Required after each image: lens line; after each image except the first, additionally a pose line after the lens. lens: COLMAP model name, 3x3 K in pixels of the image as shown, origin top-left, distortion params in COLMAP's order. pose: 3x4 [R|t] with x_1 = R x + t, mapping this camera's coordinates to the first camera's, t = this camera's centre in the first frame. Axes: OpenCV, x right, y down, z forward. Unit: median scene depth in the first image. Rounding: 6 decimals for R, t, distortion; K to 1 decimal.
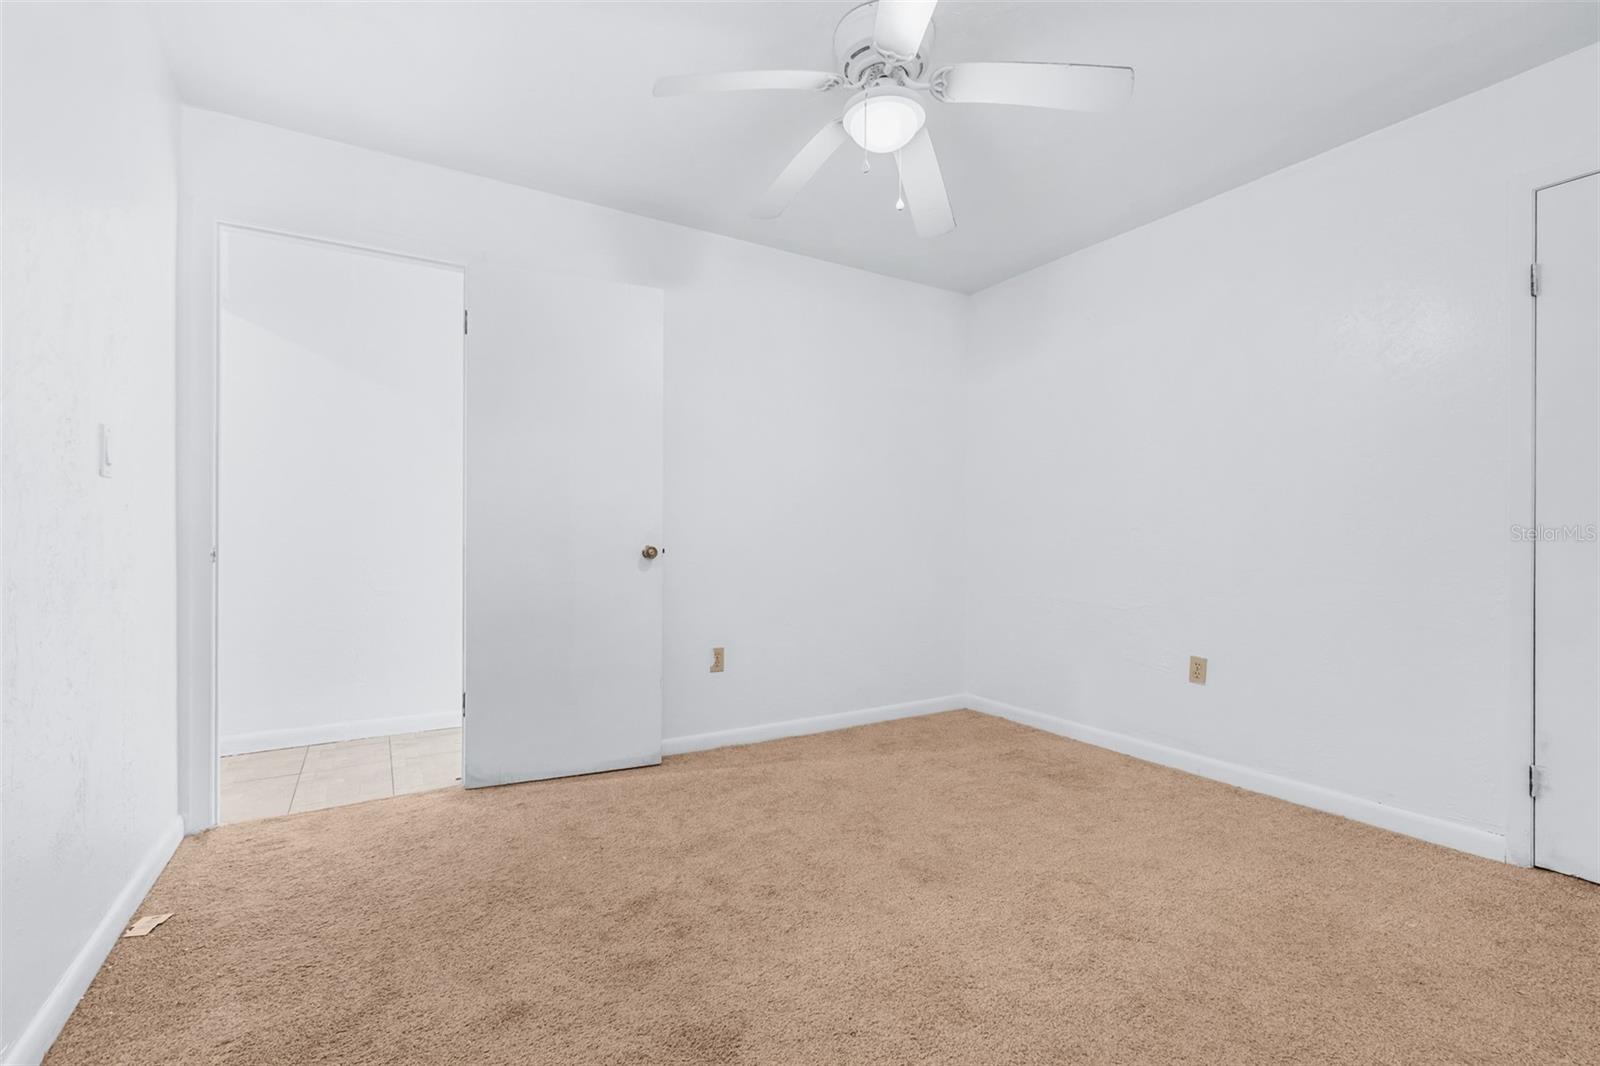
lens RADIAL K [[698.1, 0, 801.9], [0, 698.1, 540.4], [0, 0, 1]] dist [0.002200, 0.000365]
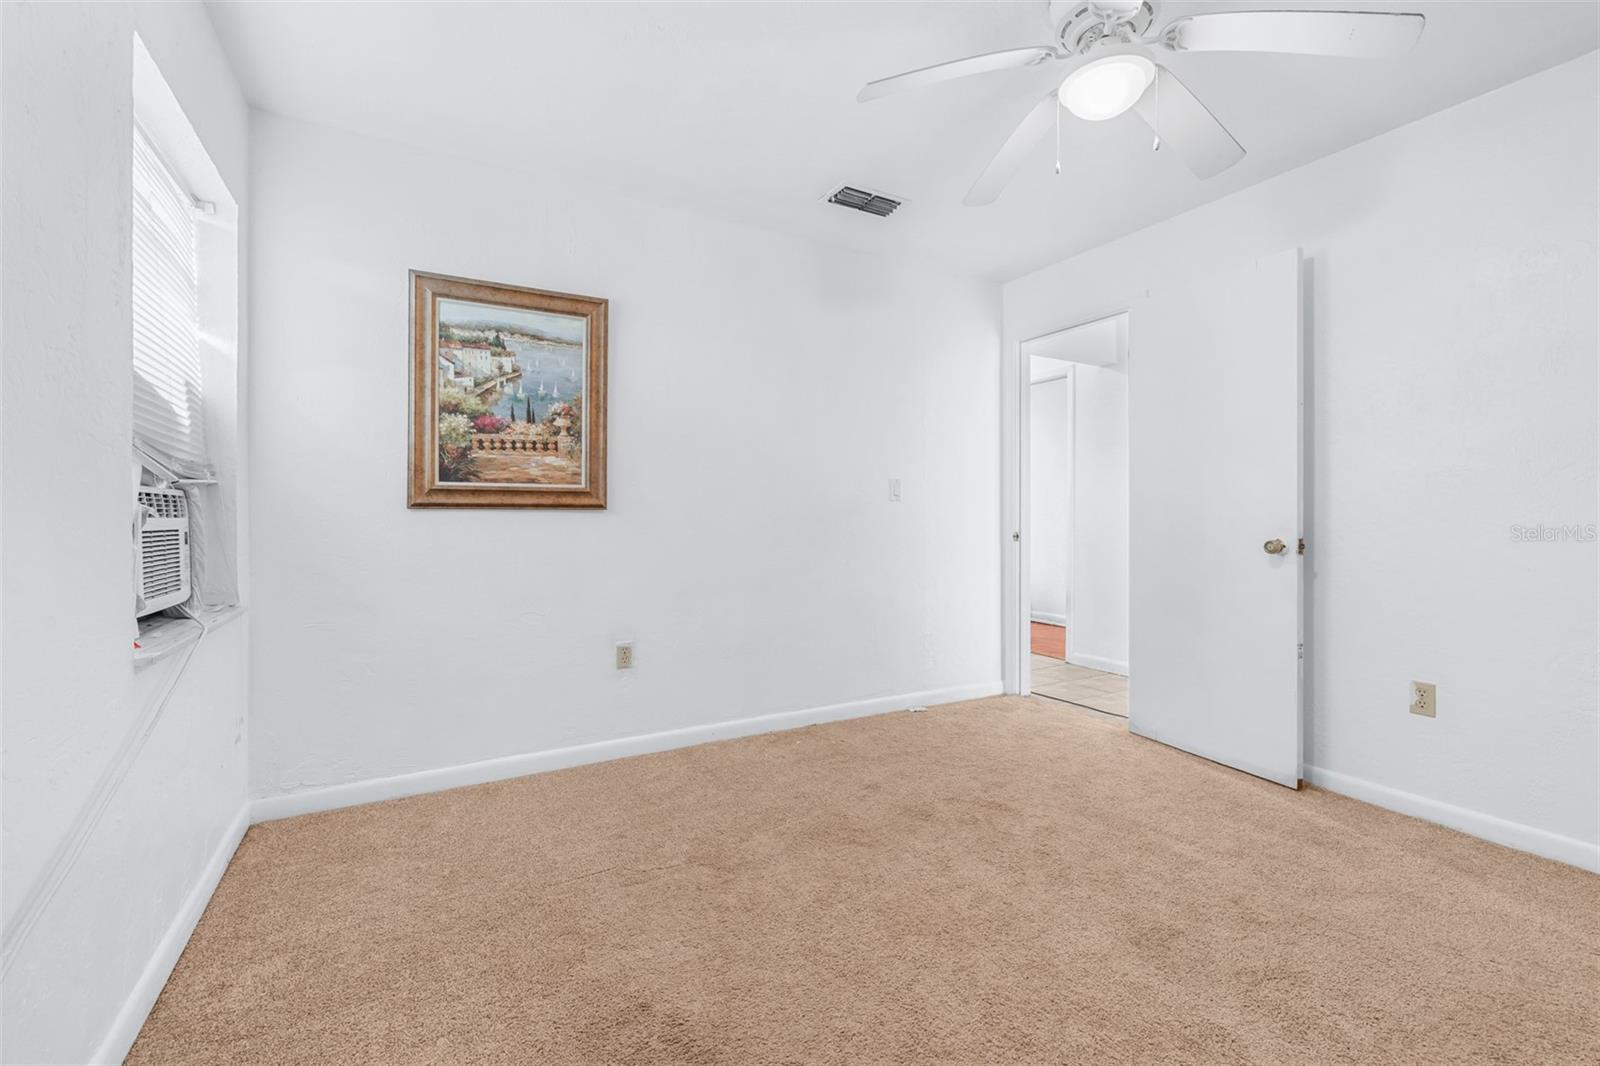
lens RADIAL K [[700.8, 0, 811.1], [0, 700.8, 526.8], [0, 0, 1]] dist [0.001225, -0.000081]
pose [[-0.024286, 0.014893, -0.999594, 0.838540], [0.003291, 0.999885, 0.014817, -0.029216], [0.999700, -0.002930, -0.024332, 0.506917]]
